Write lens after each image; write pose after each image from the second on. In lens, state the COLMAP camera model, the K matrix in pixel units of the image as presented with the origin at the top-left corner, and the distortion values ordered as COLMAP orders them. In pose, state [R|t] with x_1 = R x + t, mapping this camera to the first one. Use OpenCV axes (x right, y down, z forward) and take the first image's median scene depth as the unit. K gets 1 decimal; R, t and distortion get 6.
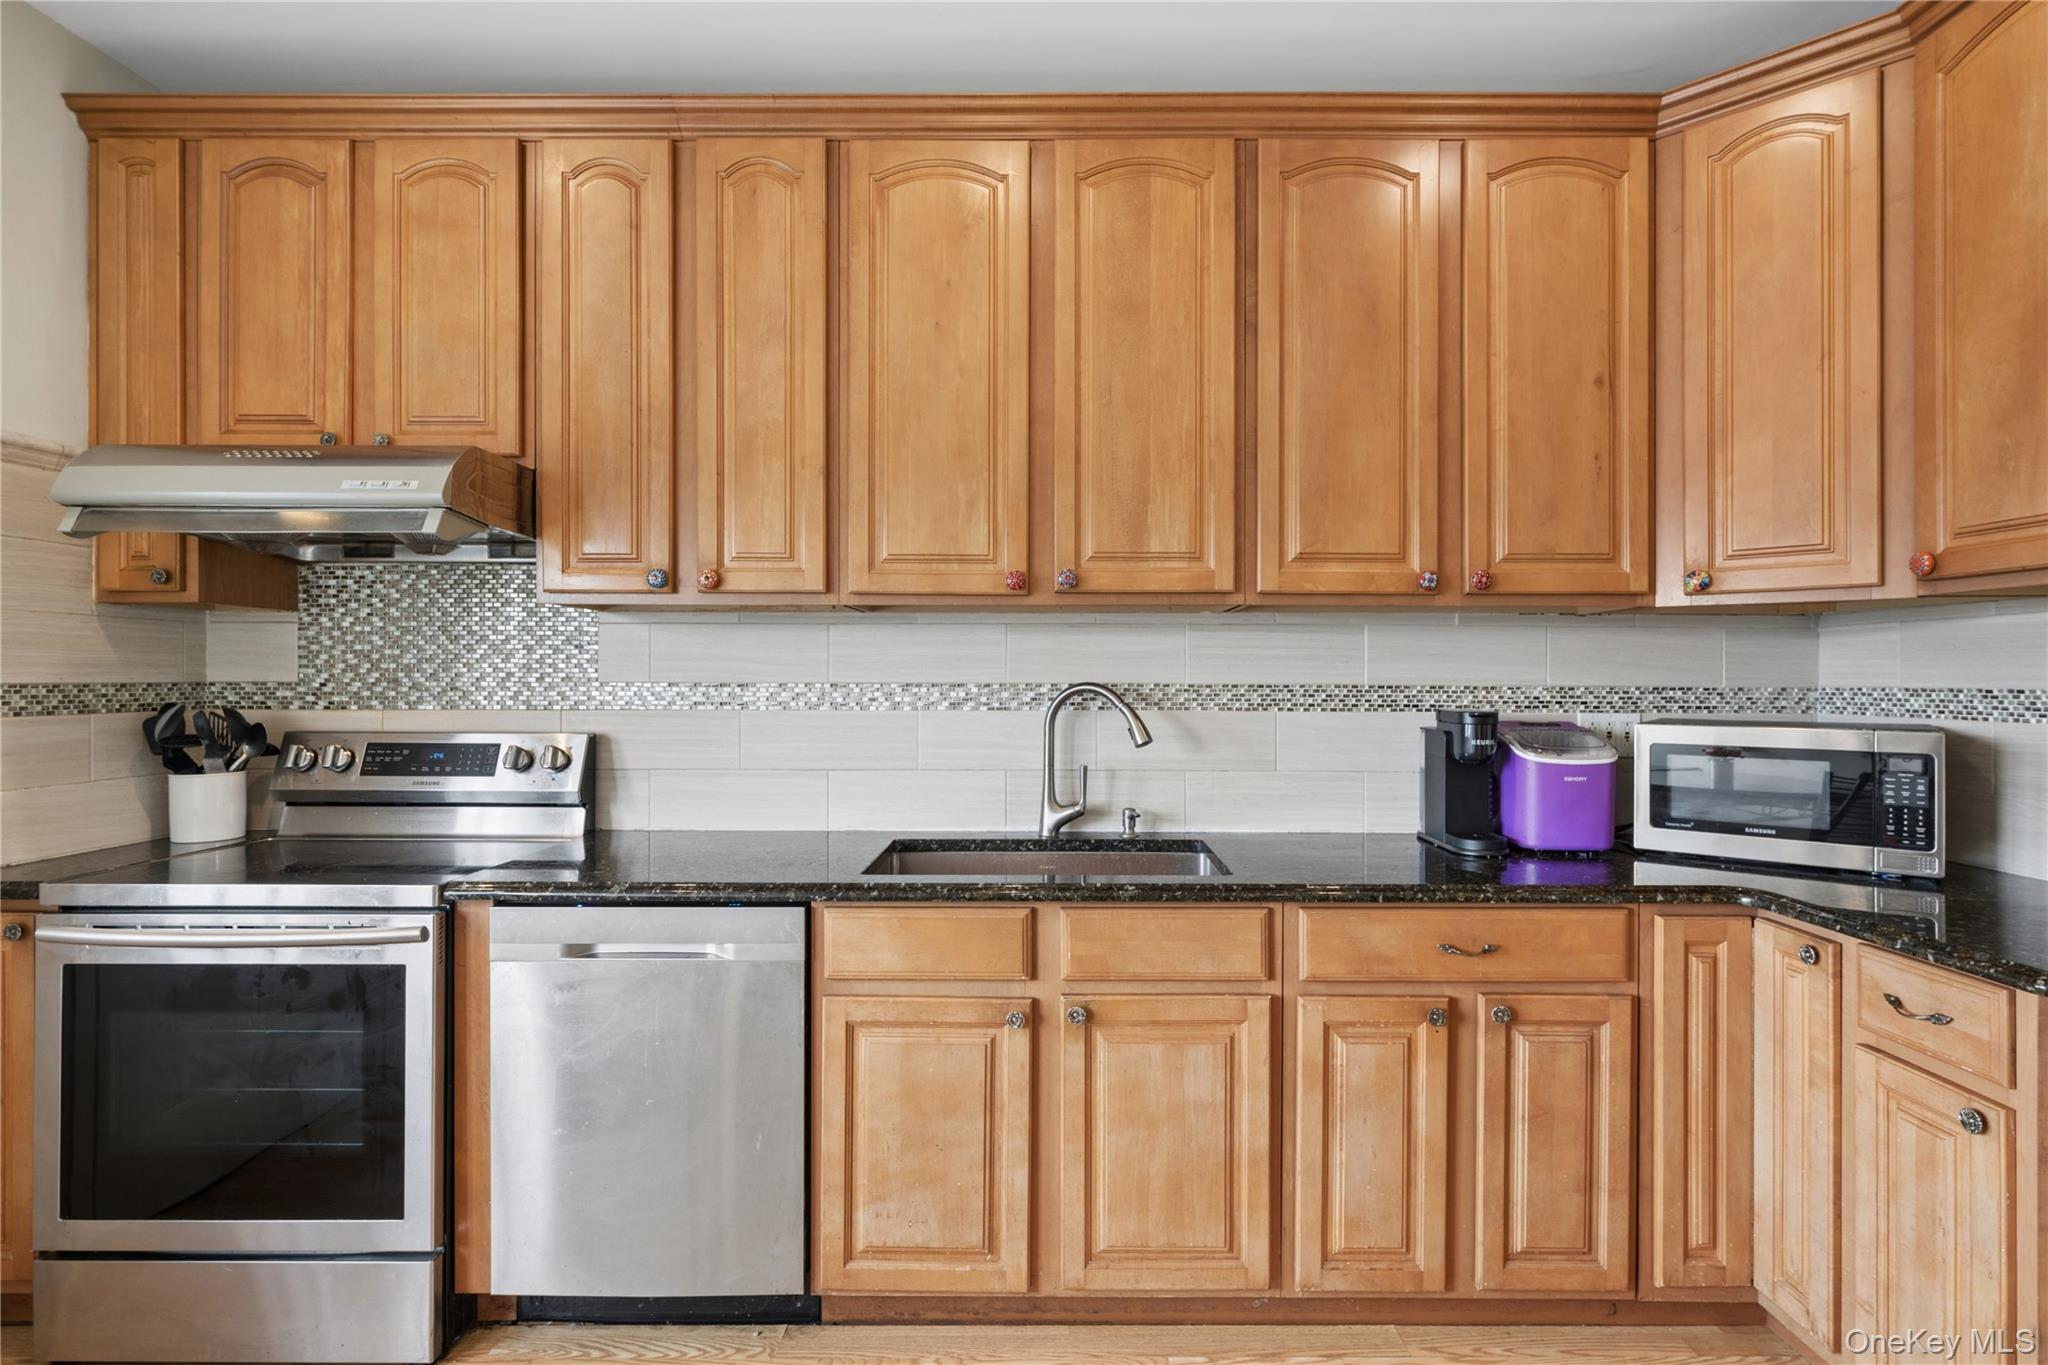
lens RADIAL K [[952.8, 0, 1037.0], [0, 952.8, 683.6], [0, 0, 1]] dist [-0.000186, -0.000132]
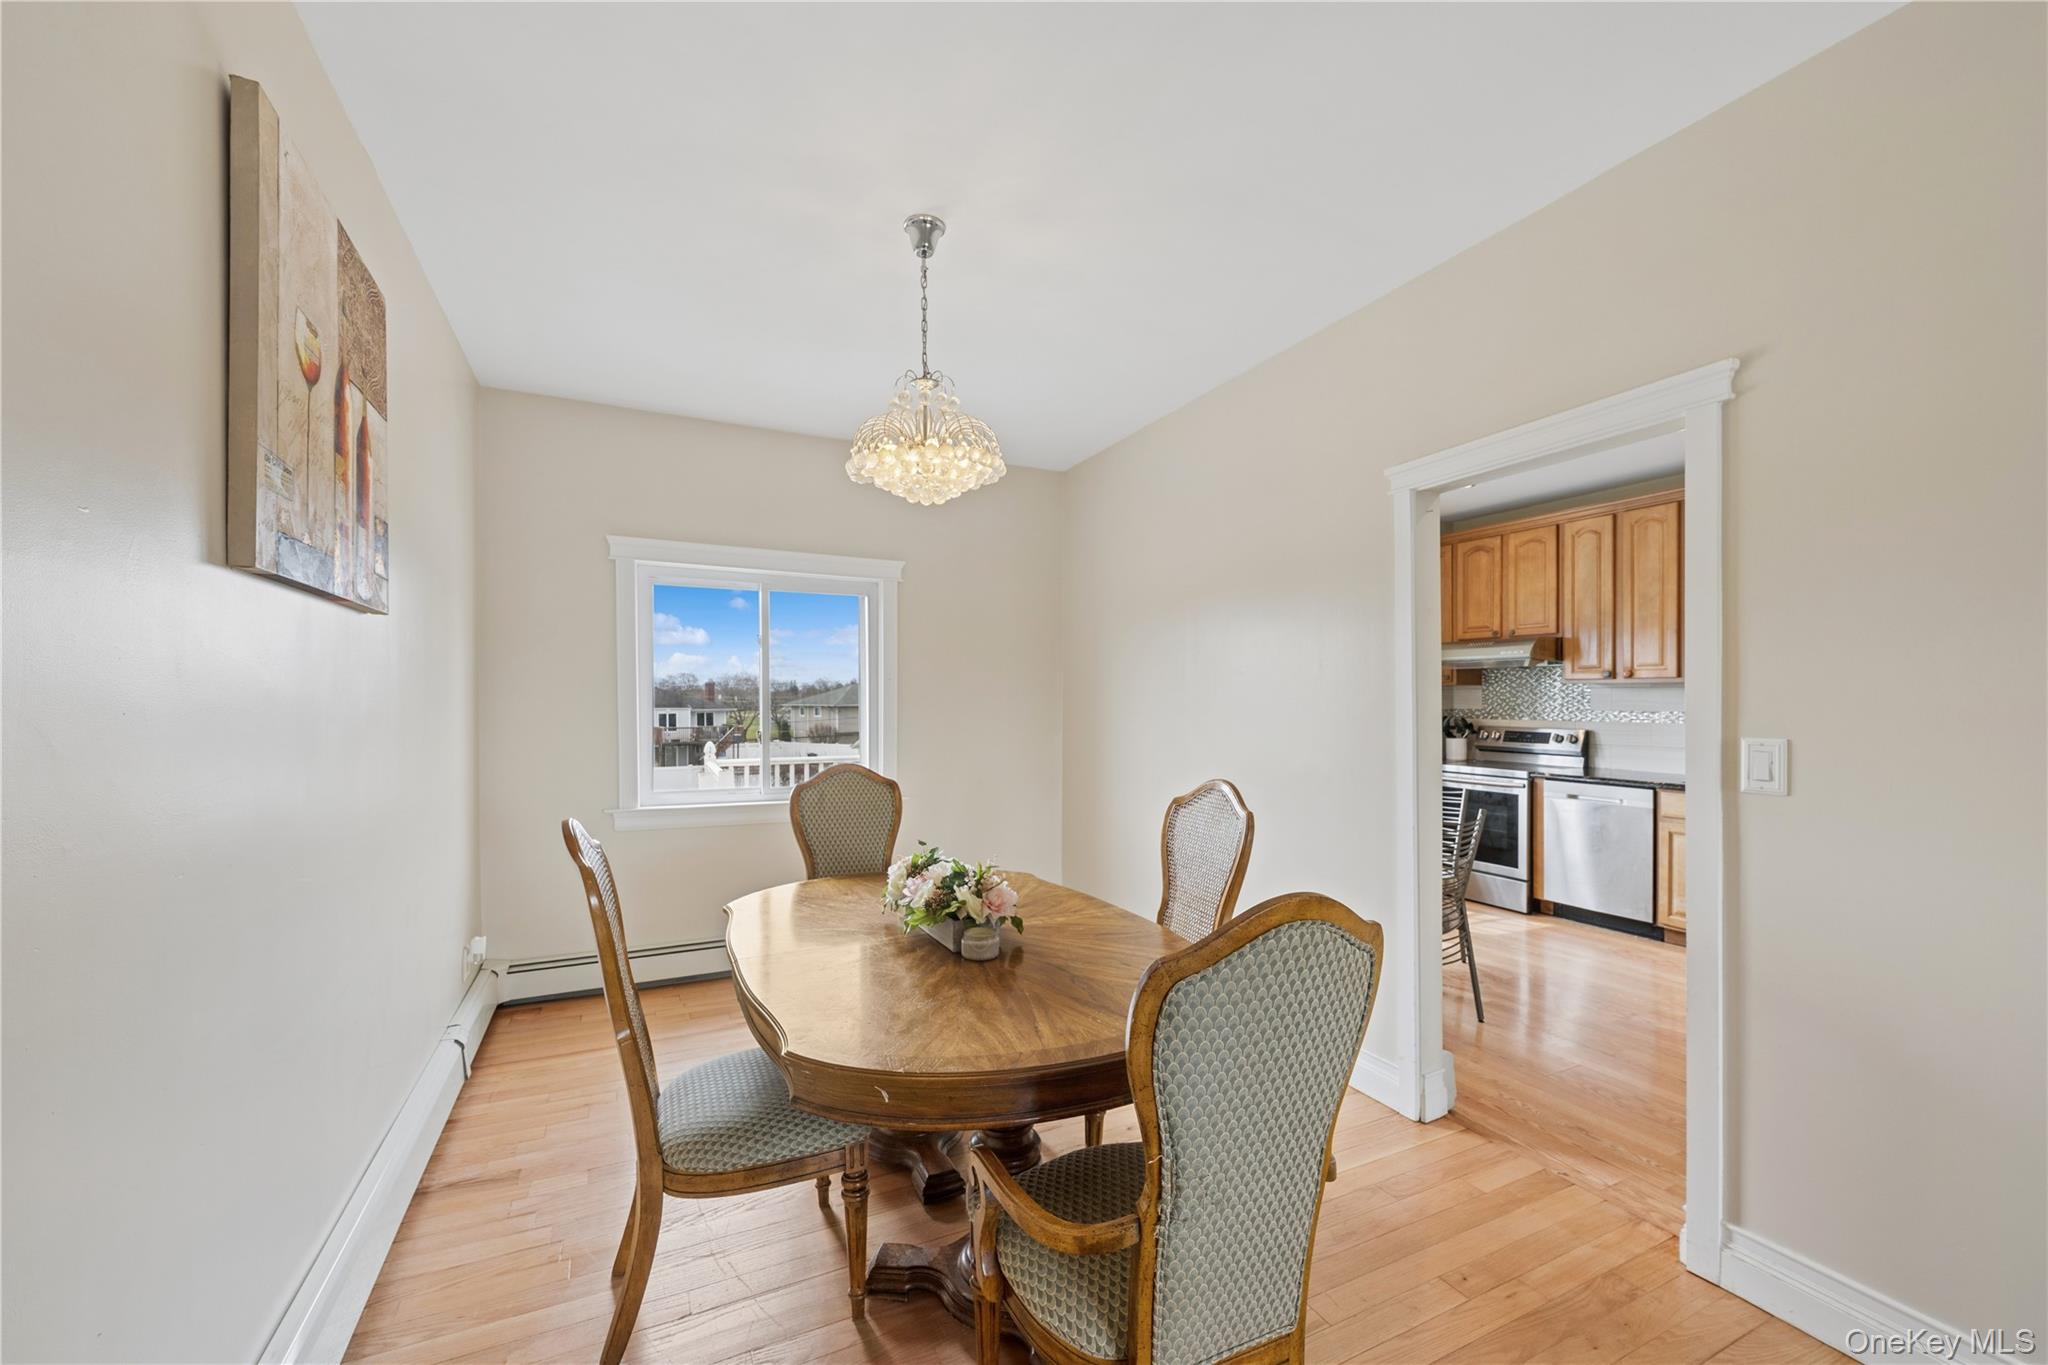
lens RADIAL K [[822.1, 0, 1029.5], [0, 822.1, 703.2], [0, 0, 1]] dist [0.001076, 0.001090]
pose [[0.444772, 0.003381, -0.895638, 1.008210], [0.001101, 0.999990, 0.004321, -0.038080], [0.895643, -0.002908, 0.444764, -1.585346]]
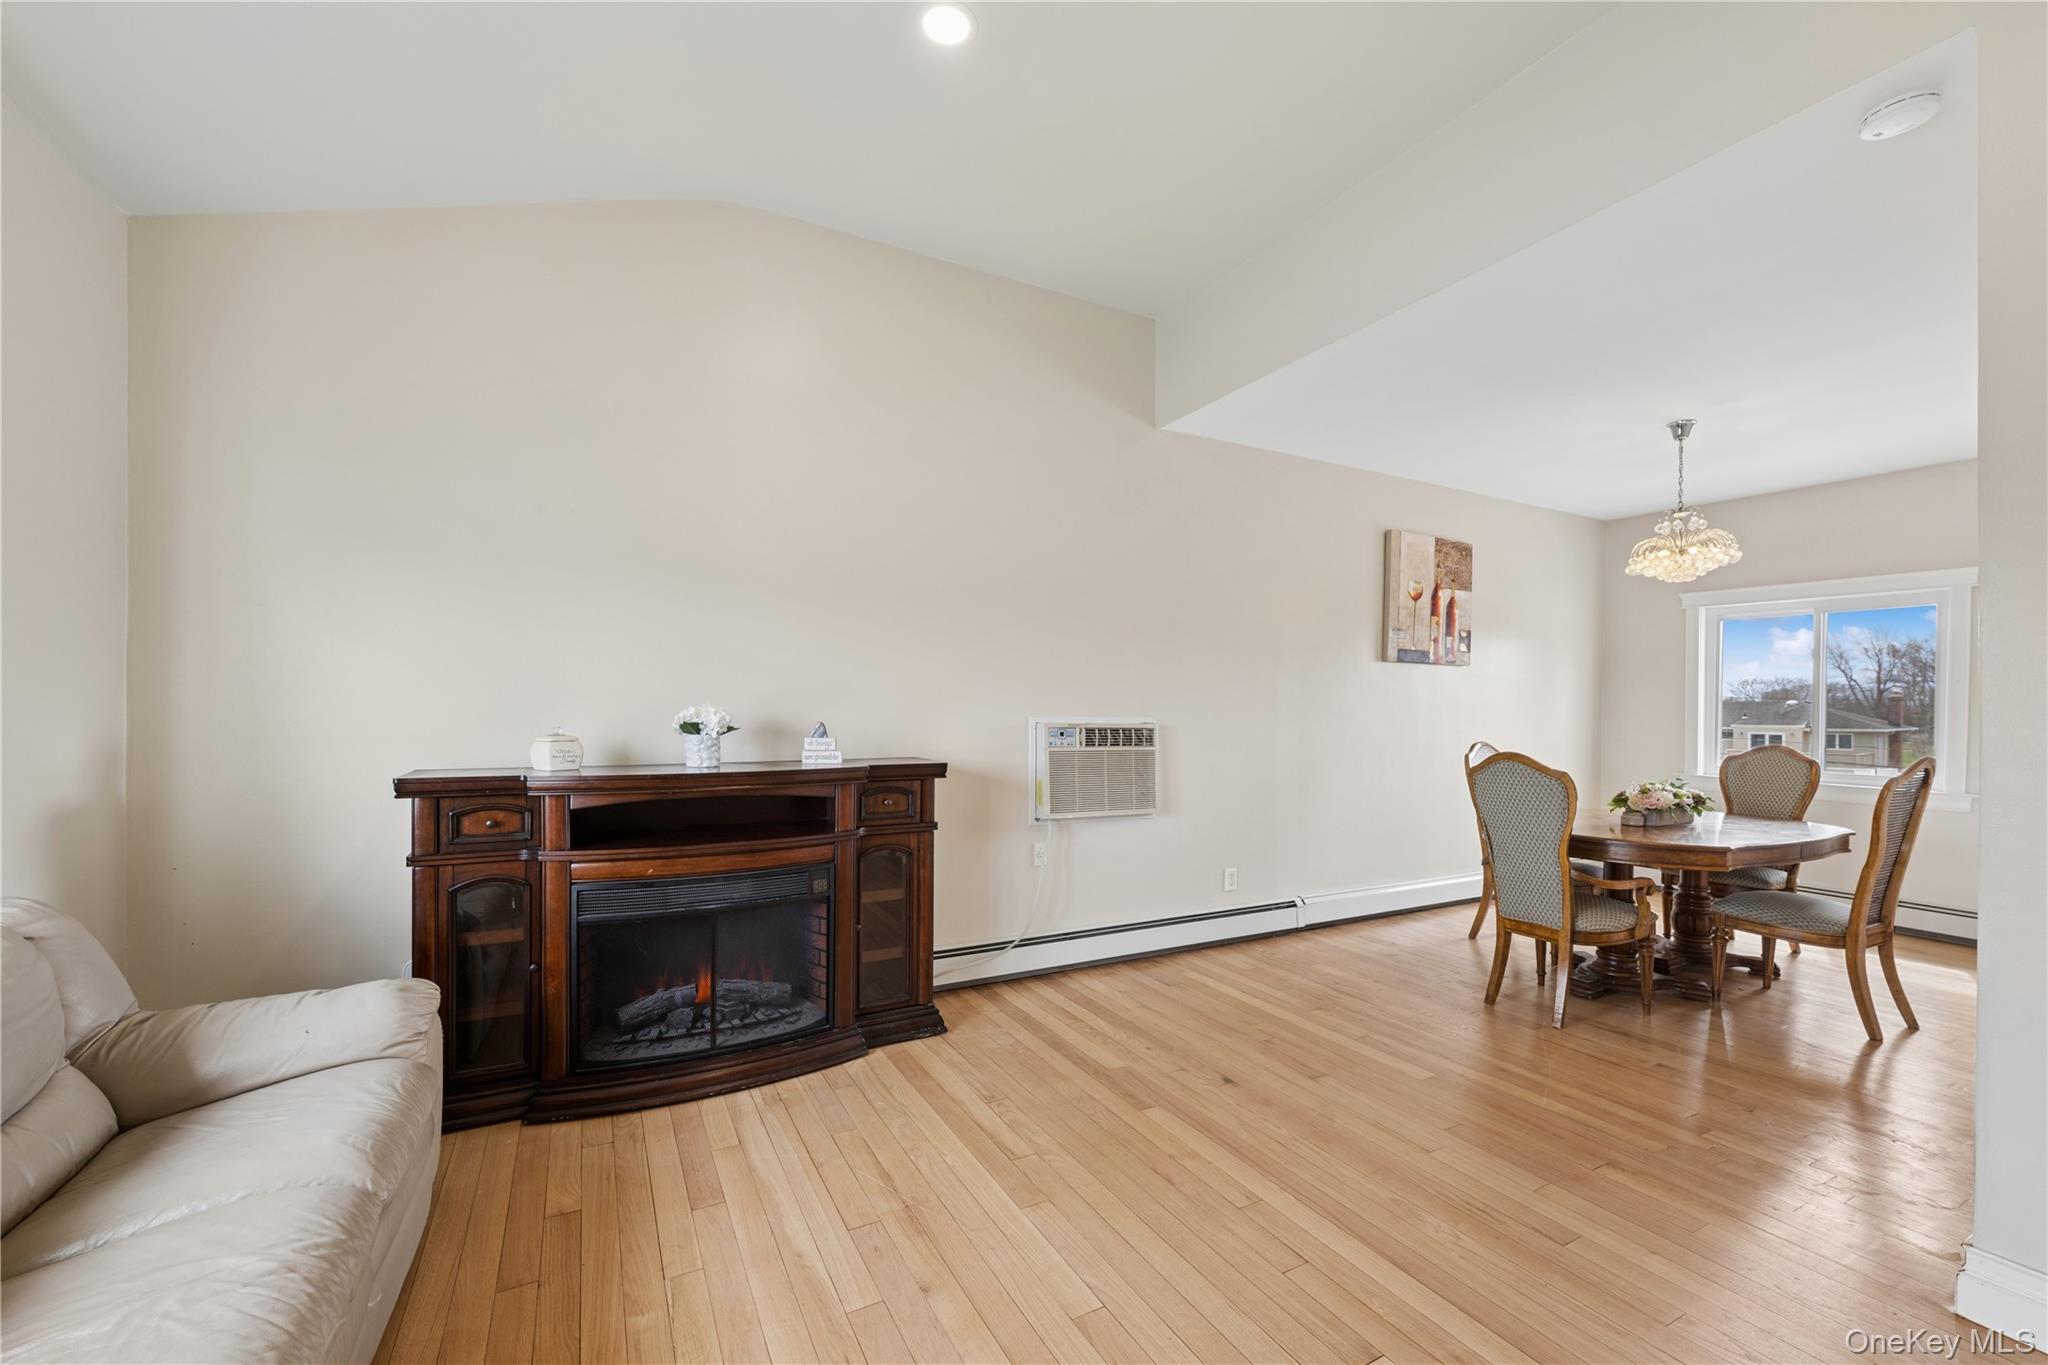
lens RADIAL K [[822.1, 0, 1026.9], [0, 822.1, 716.9], [0, 0, 1]] dist [0.001076, 0.001090]
pose [[-0.877090, -0.003465, -0.480313, 2.247121], [-0.008780, 0.999923, 0.008819, 0.009756], [0.480245, 0.011952, -0.877053, -0.226572]]
